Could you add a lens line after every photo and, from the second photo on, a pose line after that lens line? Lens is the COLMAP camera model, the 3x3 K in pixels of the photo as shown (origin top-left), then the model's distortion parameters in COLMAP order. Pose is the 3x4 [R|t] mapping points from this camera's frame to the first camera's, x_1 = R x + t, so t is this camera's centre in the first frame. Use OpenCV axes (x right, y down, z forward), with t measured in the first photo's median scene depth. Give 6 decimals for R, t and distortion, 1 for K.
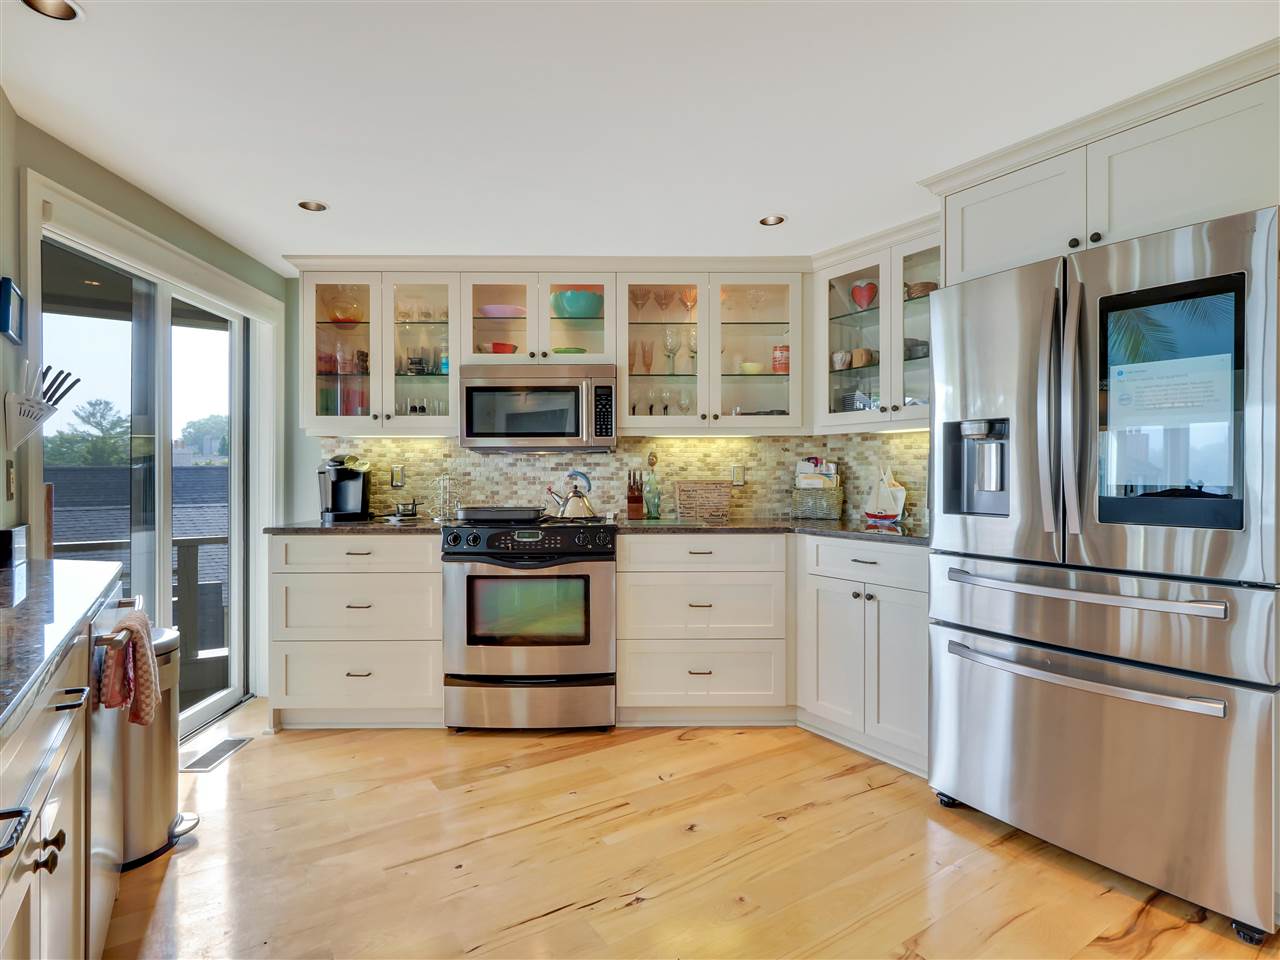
lens RADIAL K [[674.9, 0, 640.7], [0, 674.9, 474.6], [0, 0, 1]] dist [-0.001783, -0.000516]
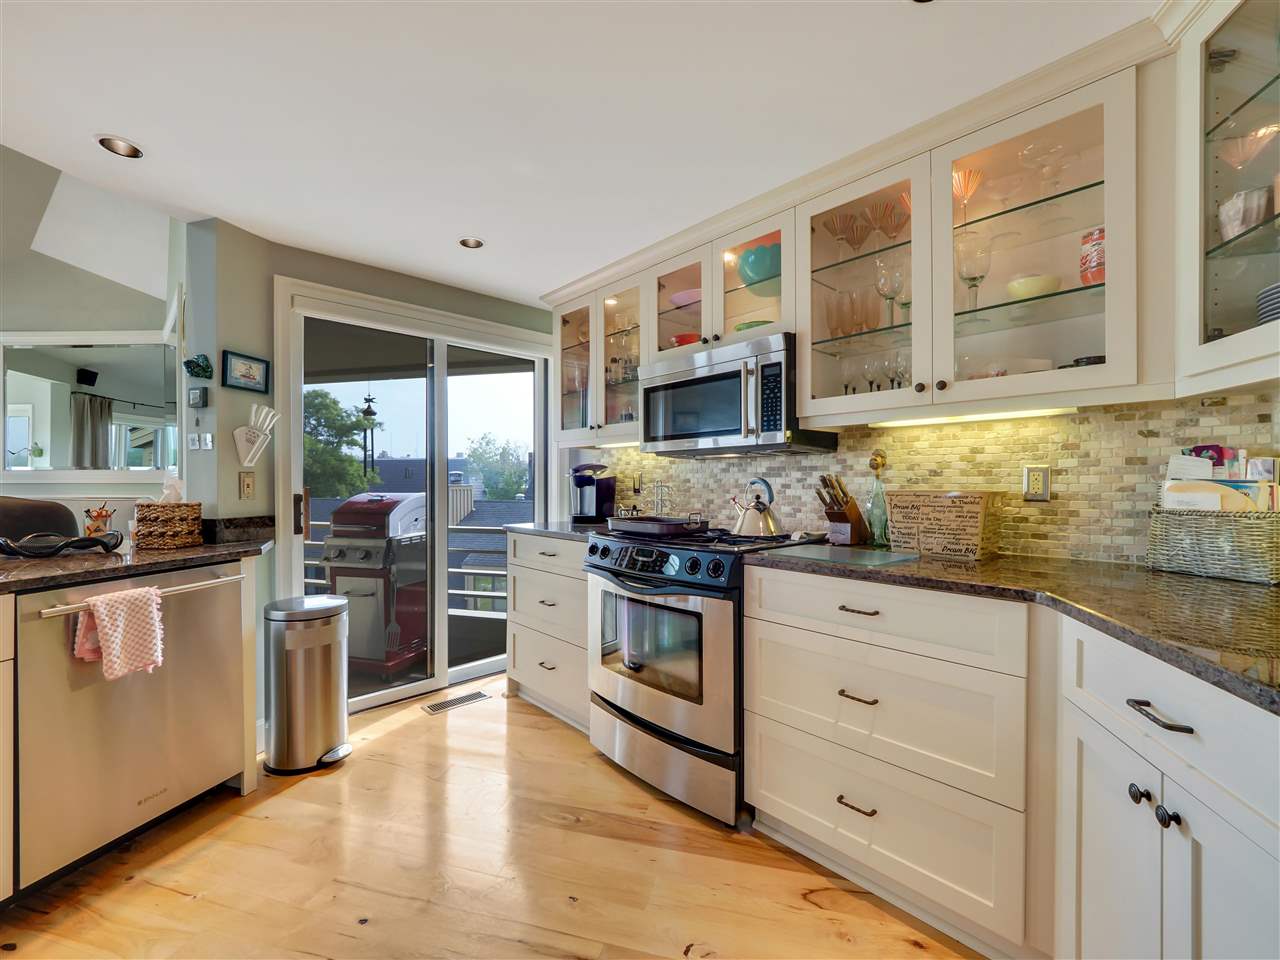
lens RADIAL K [[550.5, 0, 631.7], [0, 550.5, 482.5], [0, 0, 1]] dist [-0.003865, -0.000106]
pose [[0.650316, 0.002354, -0.759660, 0.300723], [0.000409, 0.999994, 0.003450, -0.001270], [0.759664, -0.002554, 0.650311, 0.469012]]
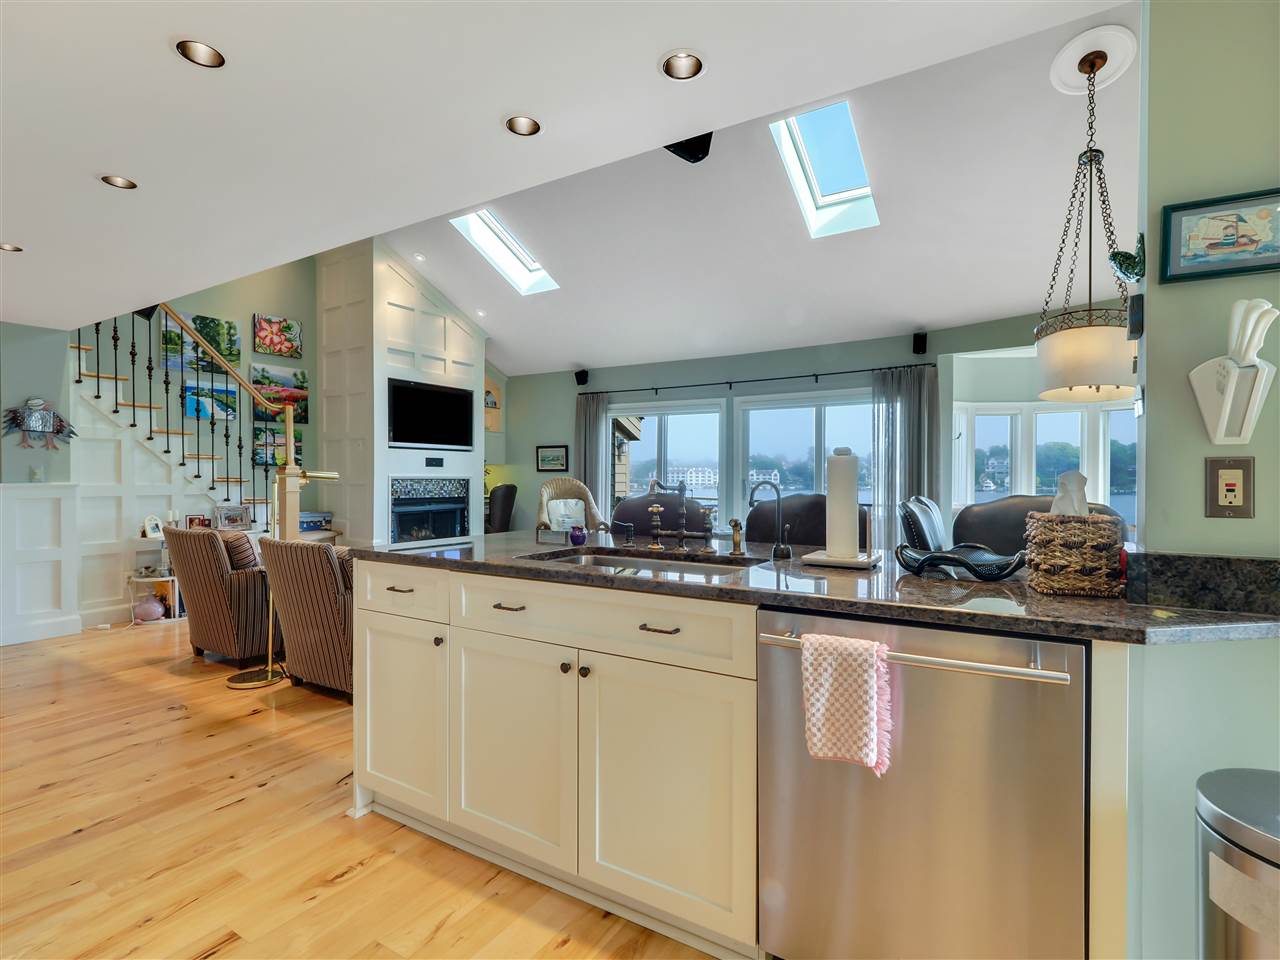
lens RADIAL K [[646.5, 0, 615.3], [0, 646.5, 483.8], [0, 0, 1]] dist [-0.014999, 0.000718]
pose [[-0.916124, 0.005239, -0.400860, -0.054457], [0.000028, 0.999915, 0.013005, -0.001710], [0.400895, 0.011903, -0.916047, 0.725843]]
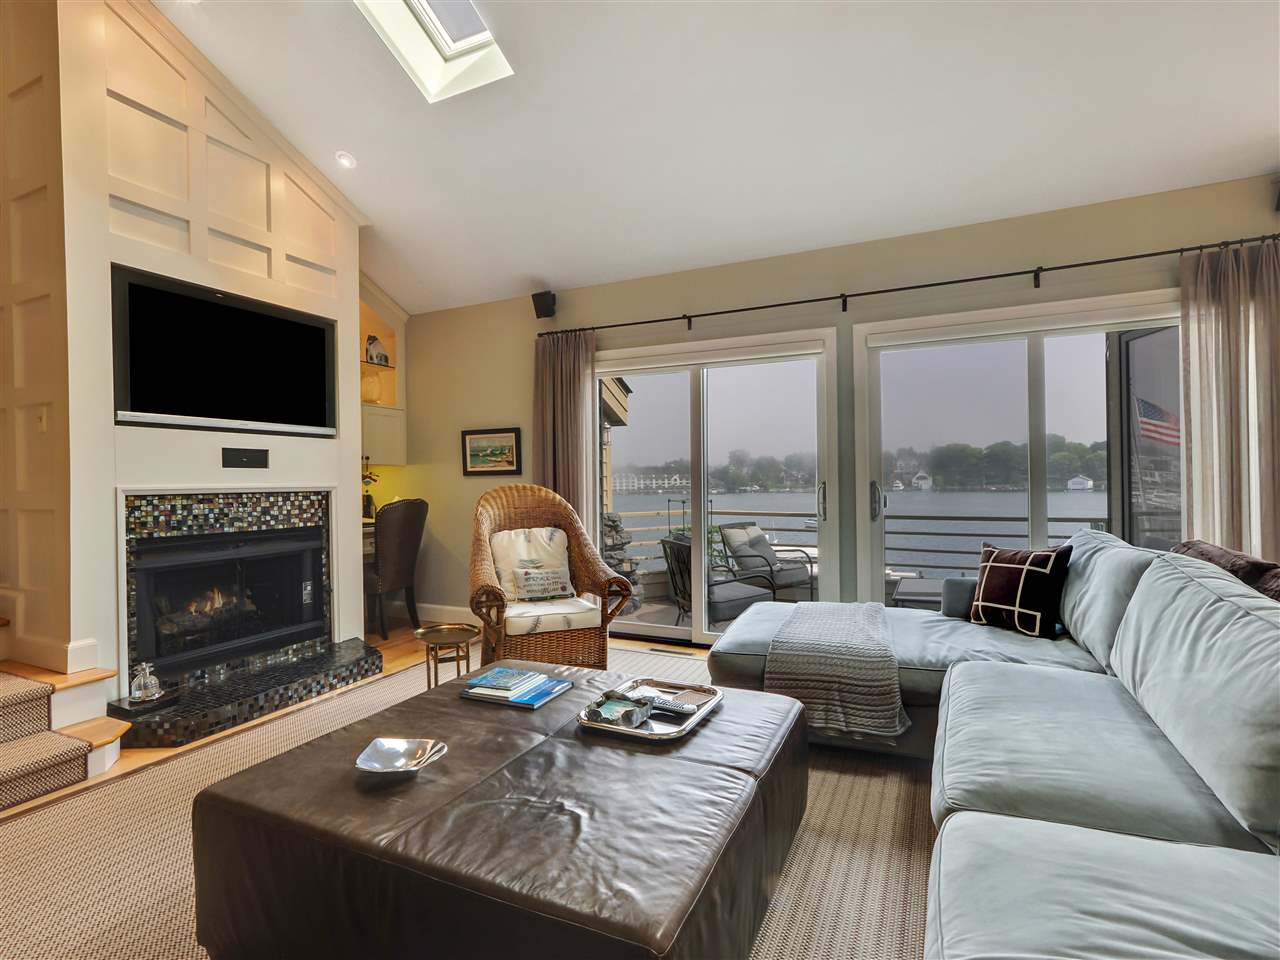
lens RADIAL K [[647.6, 0, 633.8], [0, 647.6, 482.4], [0, 0, 1]] dist [0.001507, -0.000283]
pose [[-0.845107, 0.016549, -0.534340, -0.343219], [0.018253, 0.999831, 0.002097, 0.002386], [0.534285, -0.007981, -0.845267, -0.313589]]
